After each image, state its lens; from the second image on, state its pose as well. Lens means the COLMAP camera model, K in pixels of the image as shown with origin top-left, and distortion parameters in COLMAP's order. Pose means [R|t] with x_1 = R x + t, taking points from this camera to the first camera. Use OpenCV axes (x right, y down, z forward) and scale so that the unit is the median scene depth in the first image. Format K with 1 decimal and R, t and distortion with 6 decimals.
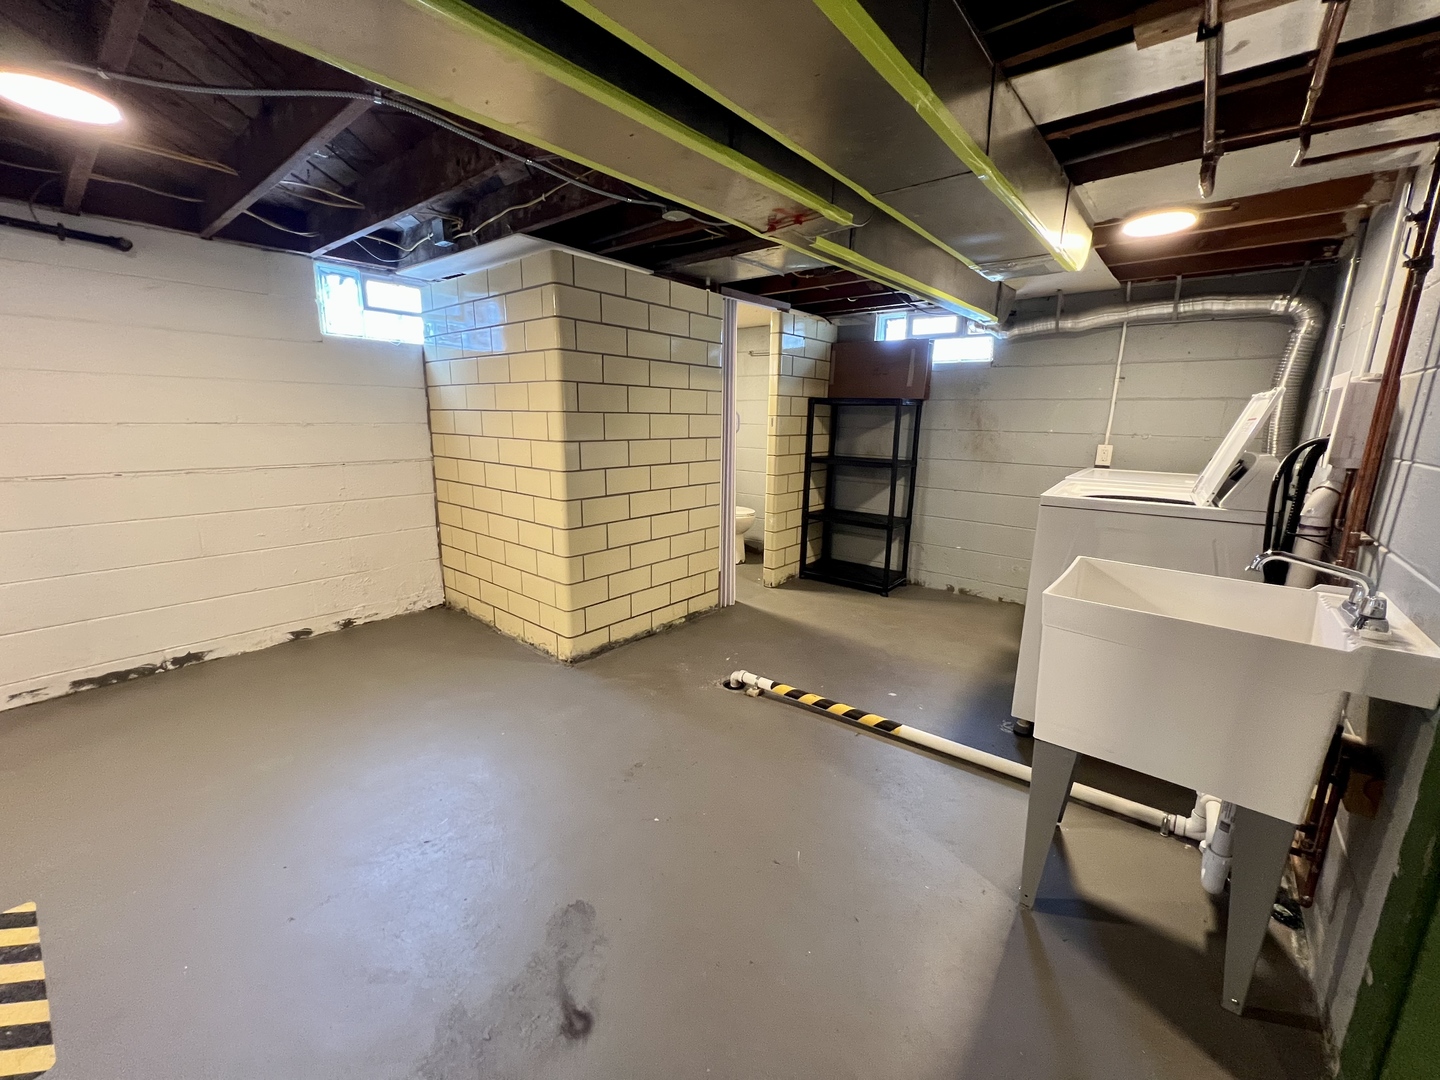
lens RADIAL K [[575.7, 0, 721.2], [0, 575.7, 539.1], [0, 0, 1]] dist [-0.001847, 0.000269]
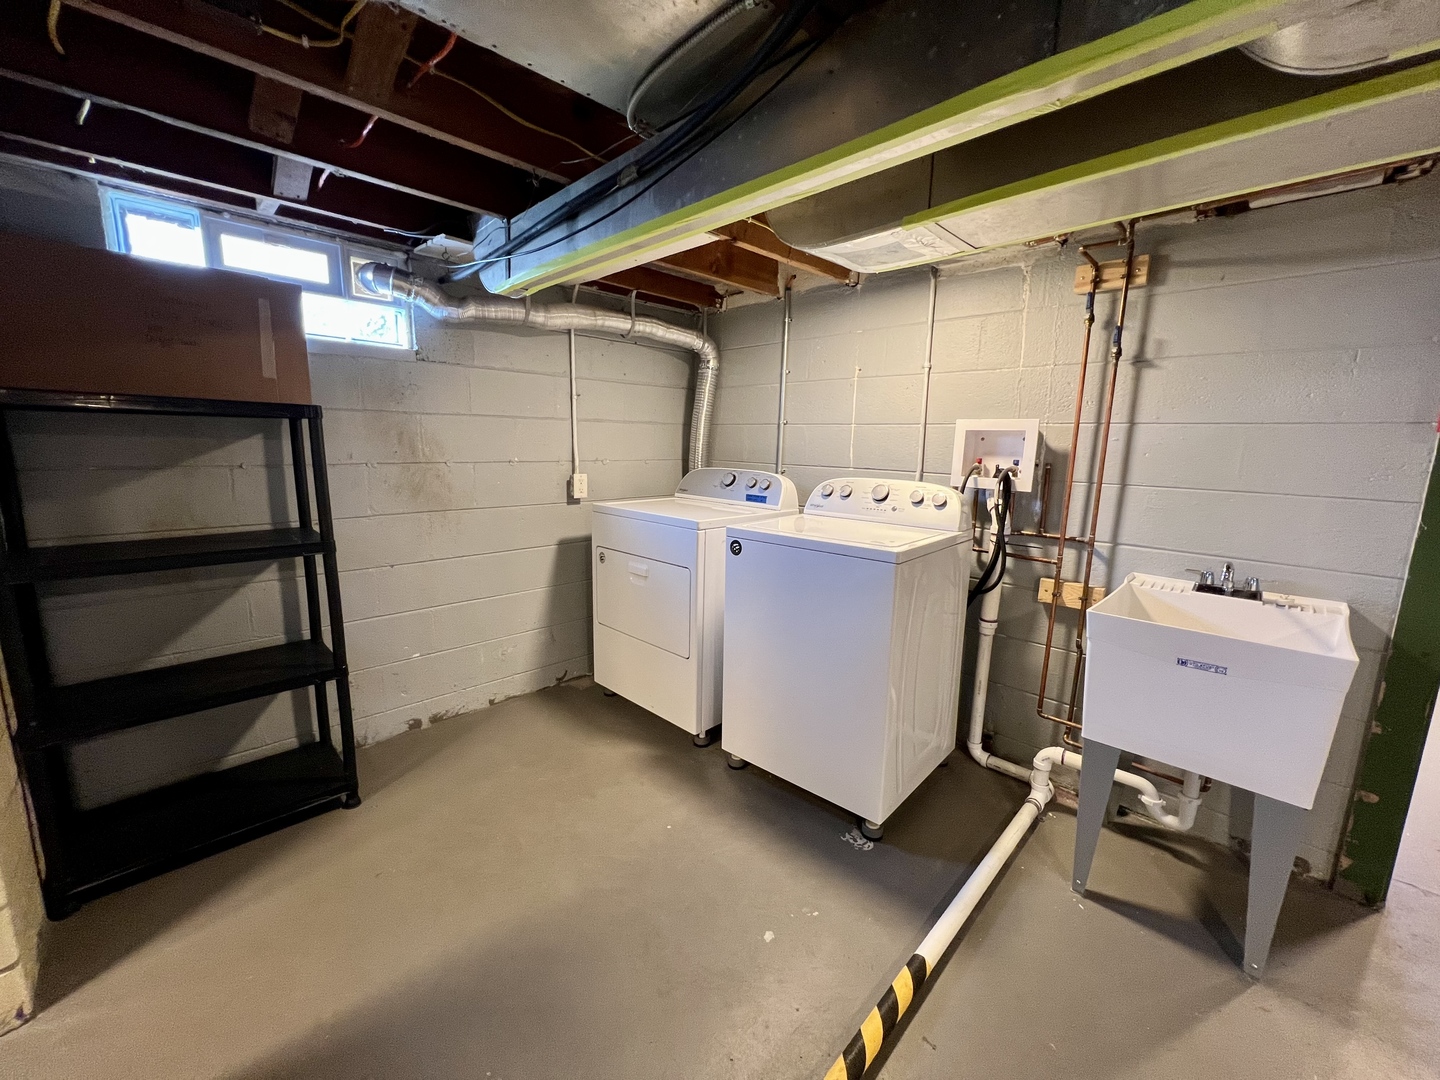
lens RADIAL K [[575.7, 0, 721.2], [0, 575.7, 539.1], [0, 0, 1]] dist [-0.001847, 0.000269]
pose [[0.082091, -0.181105, 0.980032, -0.136913], [0.195437, 0.967183, 0.162360, -0.145102], [-0.977275, 0.178206, 0.114792, 0.623594]]
